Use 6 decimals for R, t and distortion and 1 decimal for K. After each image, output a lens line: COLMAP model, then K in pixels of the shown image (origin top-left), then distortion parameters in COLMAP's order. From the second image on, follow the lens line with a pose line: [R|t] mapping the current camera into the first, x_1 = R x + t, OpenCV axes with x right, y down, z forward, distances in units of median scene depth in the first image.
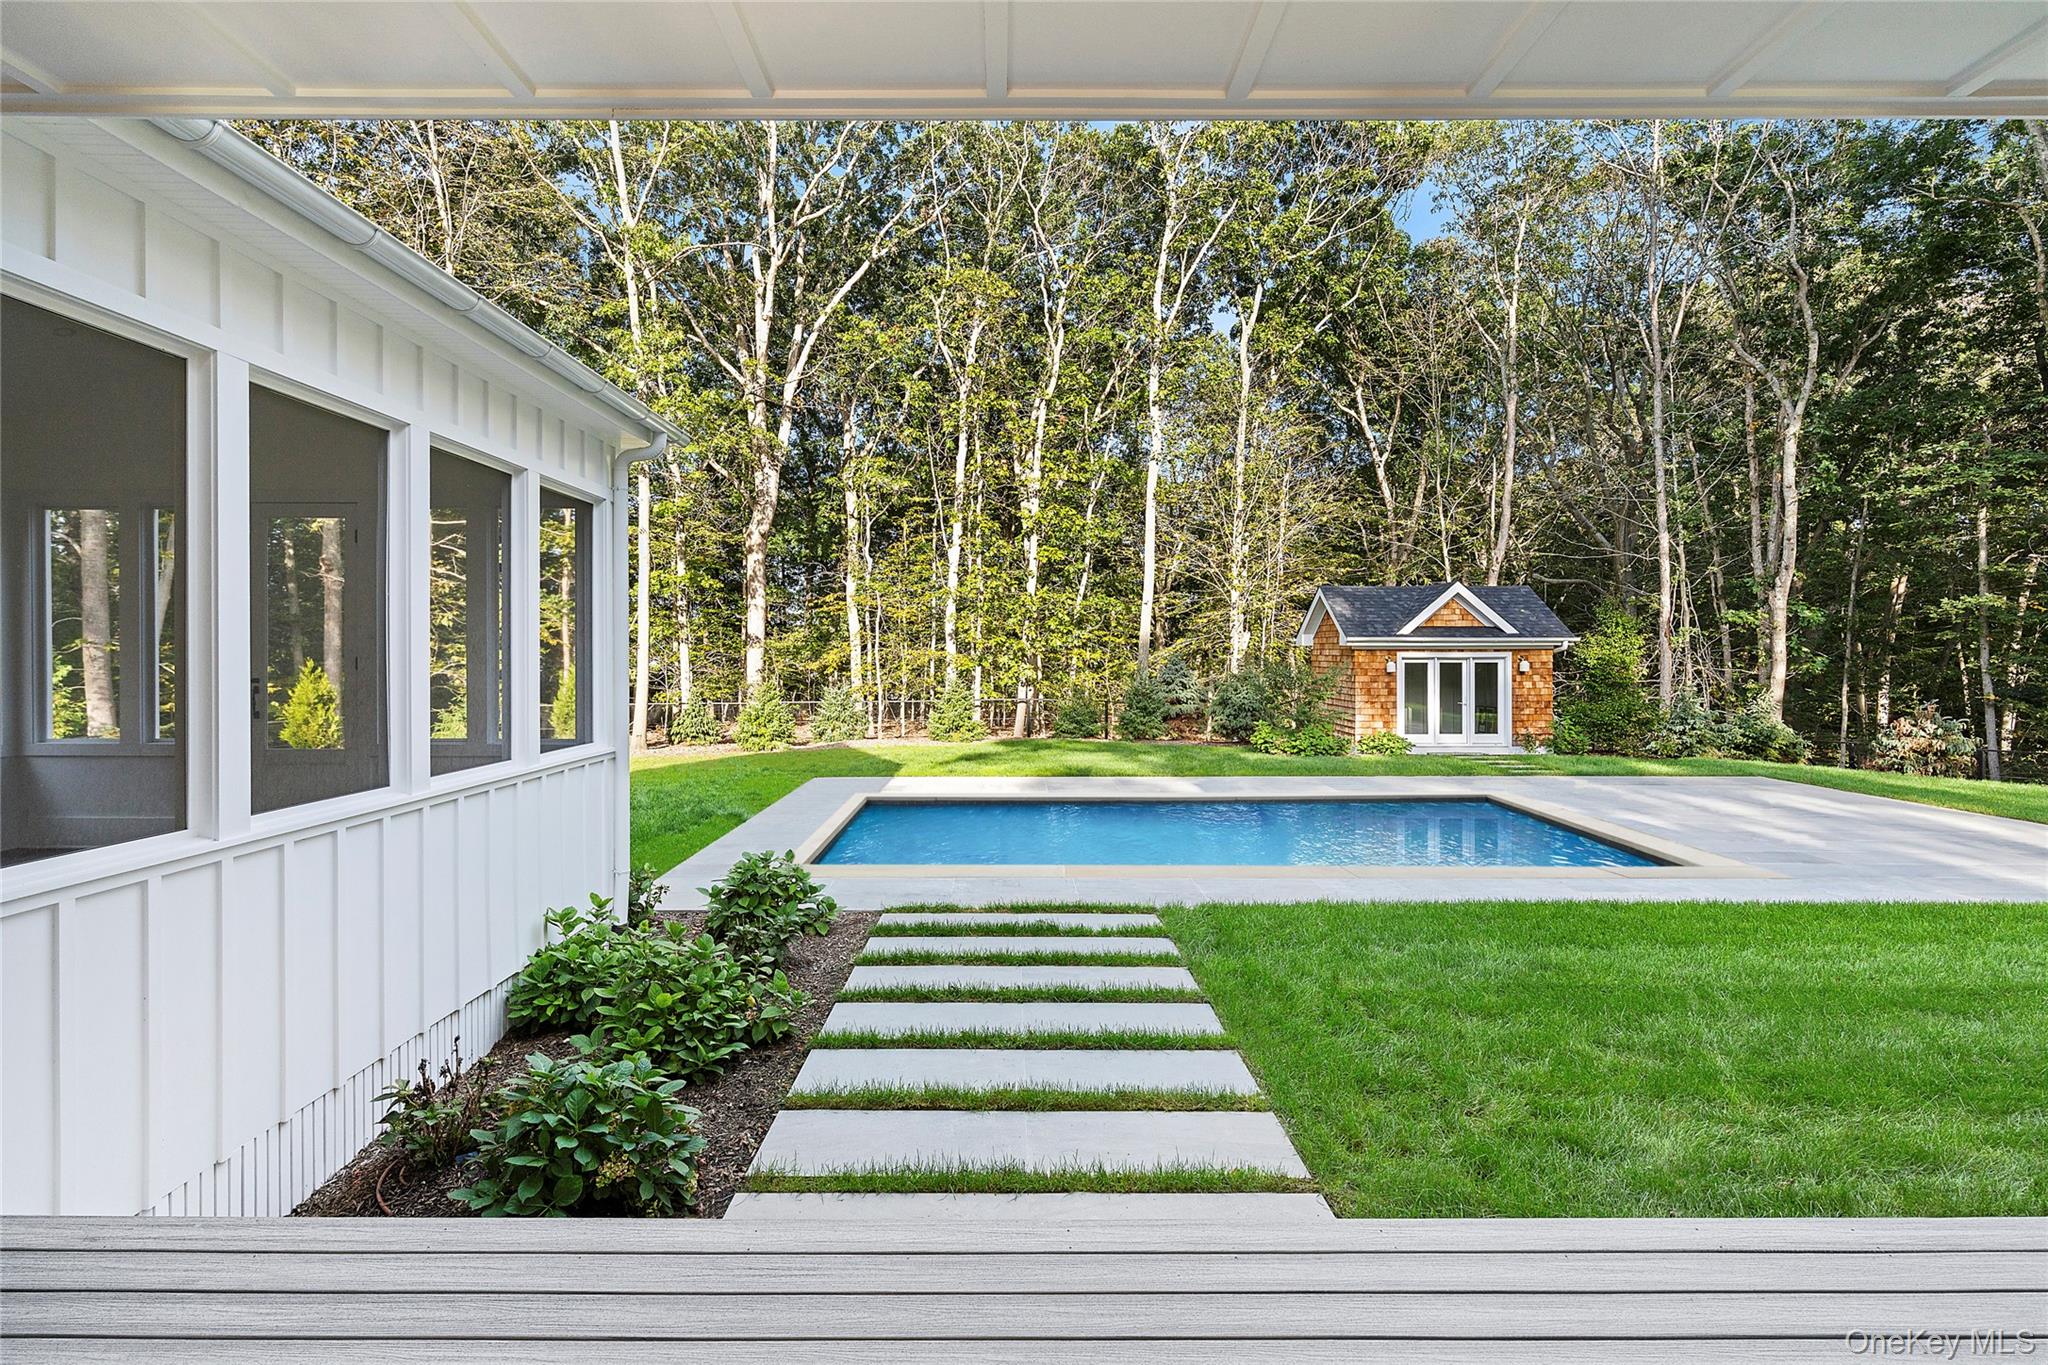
lens RADIAL K [[934.2, 0, 1010.4], [0, 934.2, 668.2], [0, 0, 1]] dist [-0.004278, 0.000087]
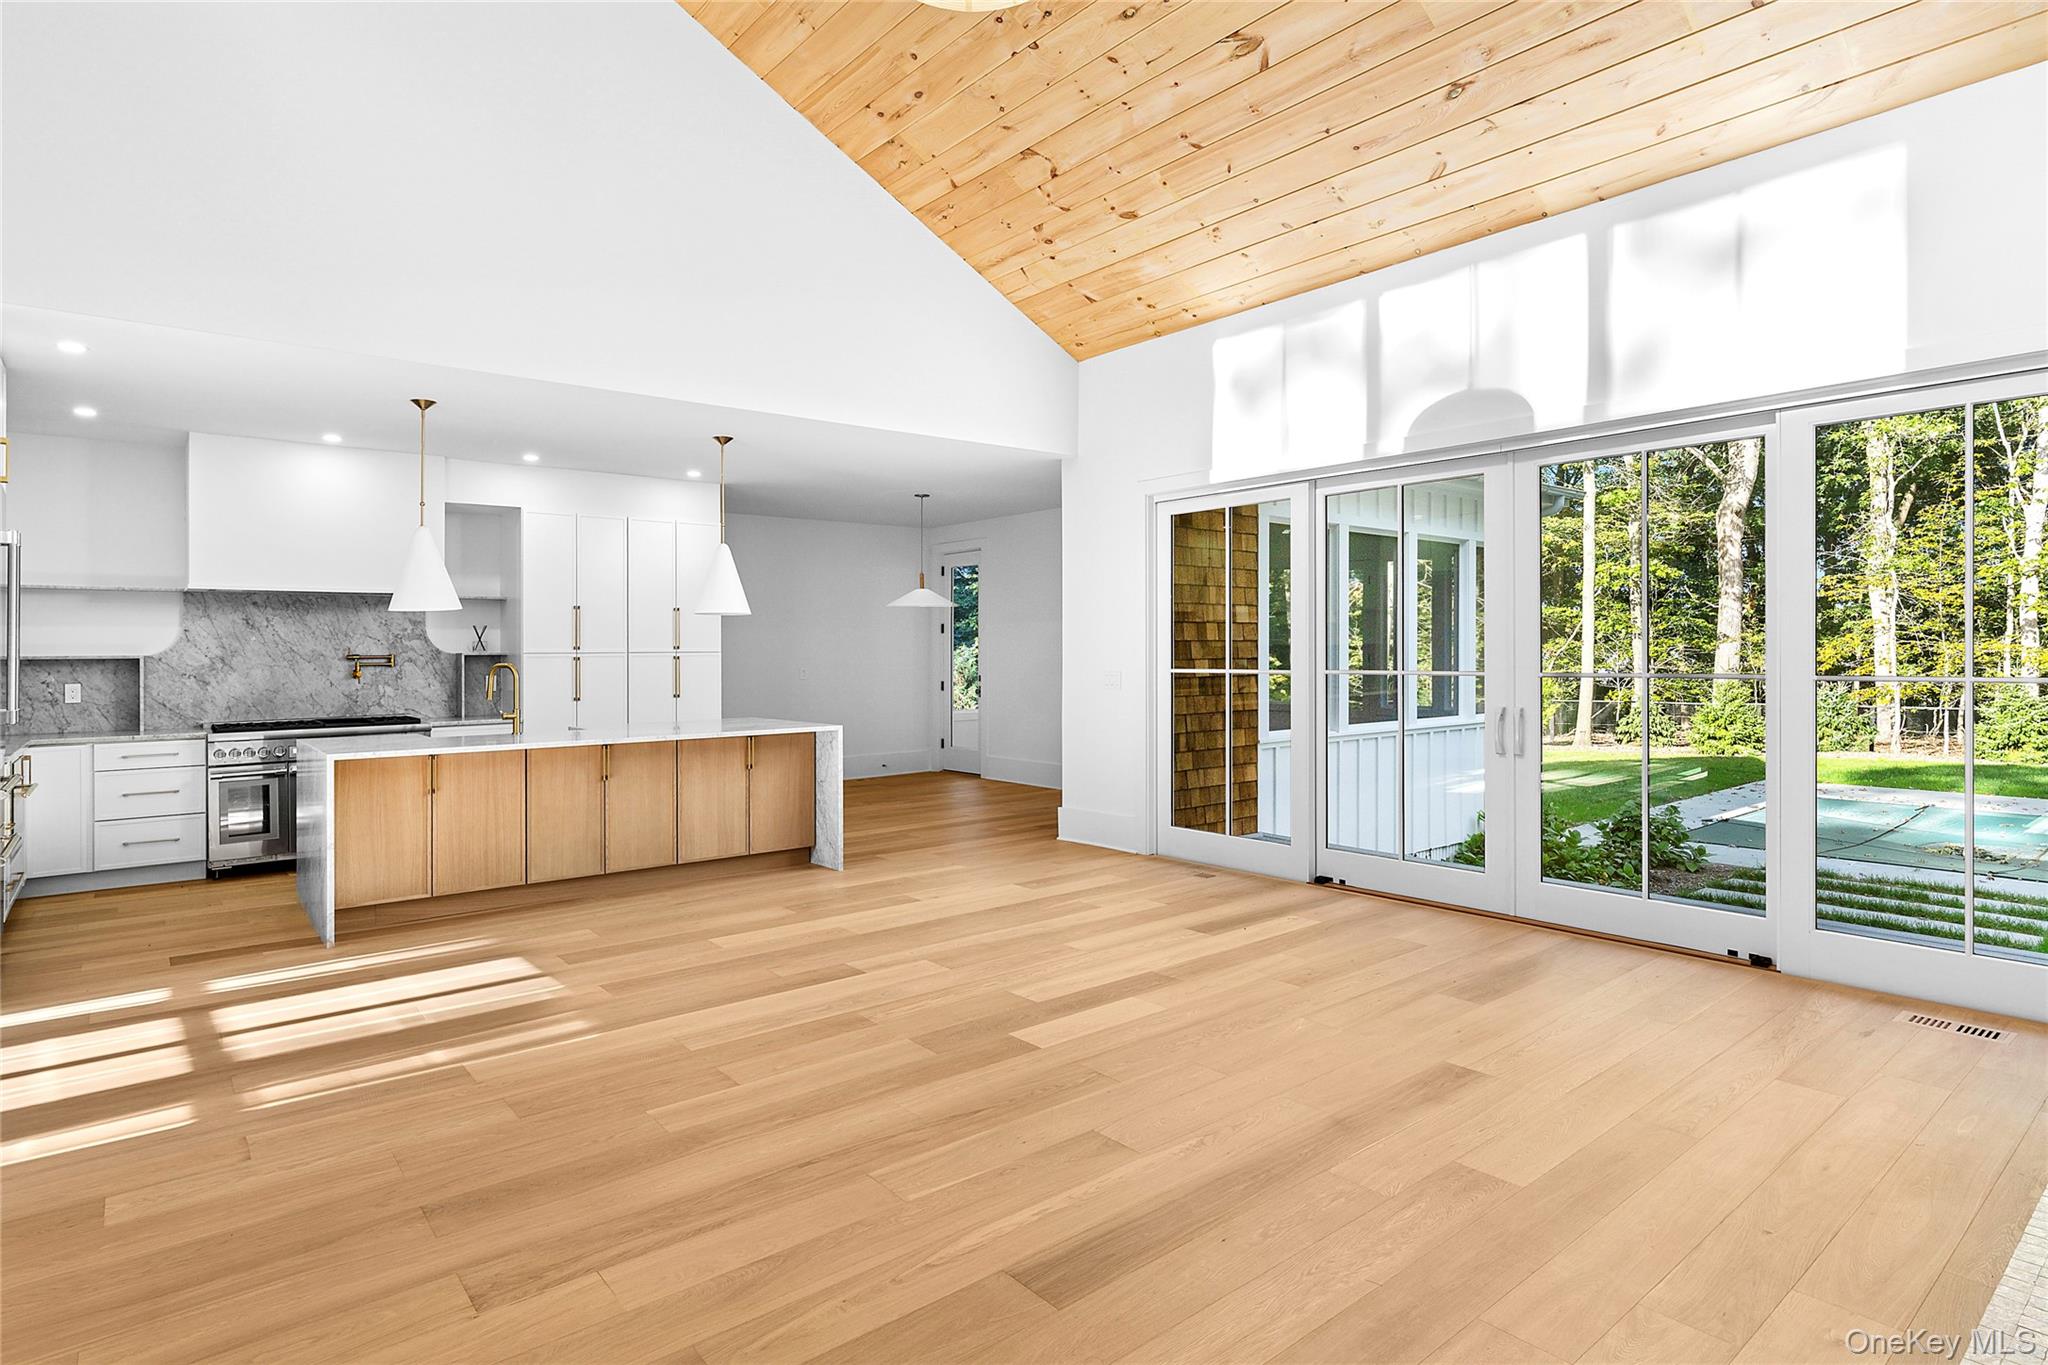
lens RADIAL K [[1080.3, 0, 1034.6], [0, 1080.3, 655.7], [0, 0, 1]] dist [-0.003218, 0.000626]
pose [[0.644369, -0.000239, -0.764715, 0.110756], [-0.006924, 0.999957, -0.006147, 0.002119], [0.764684, 0.009256, 0.644339, -0.202023]]
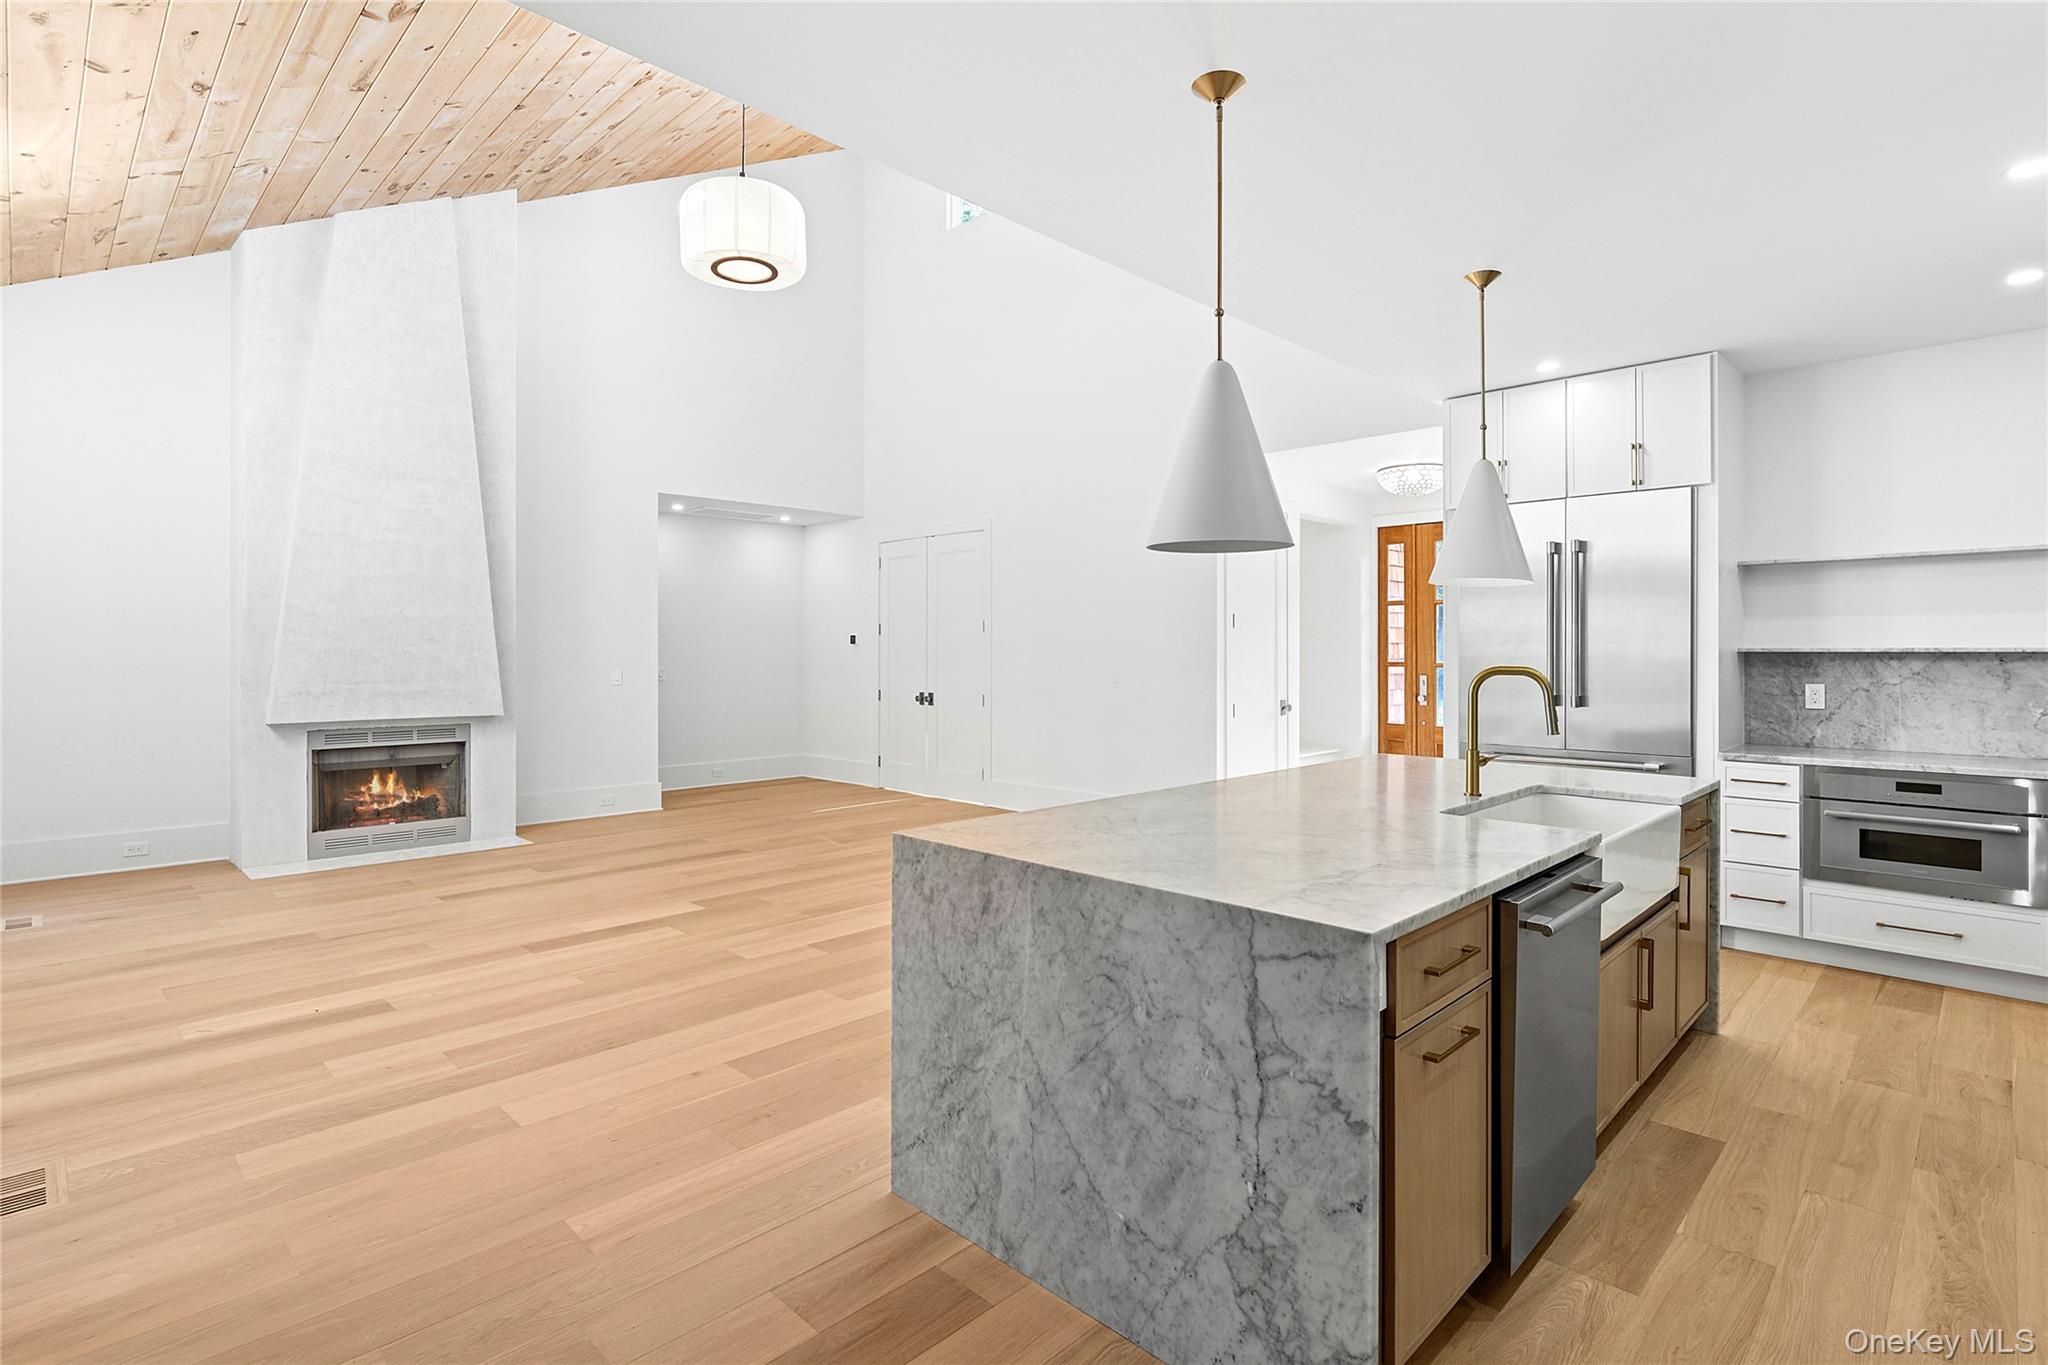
lens RADIAL K [[996.2, 0, 1035.6], [0, 996.2, 646.7], [0, 0, 1]] dist [-0.000709, 0.002082]
pose [[-0.711920, 0.004919, 0.702244, -0.238807], [0.013880, 0.999879, 0.007068, -0.001249], [-0.702124, 0.014779, -0.711902, 0.014811]]
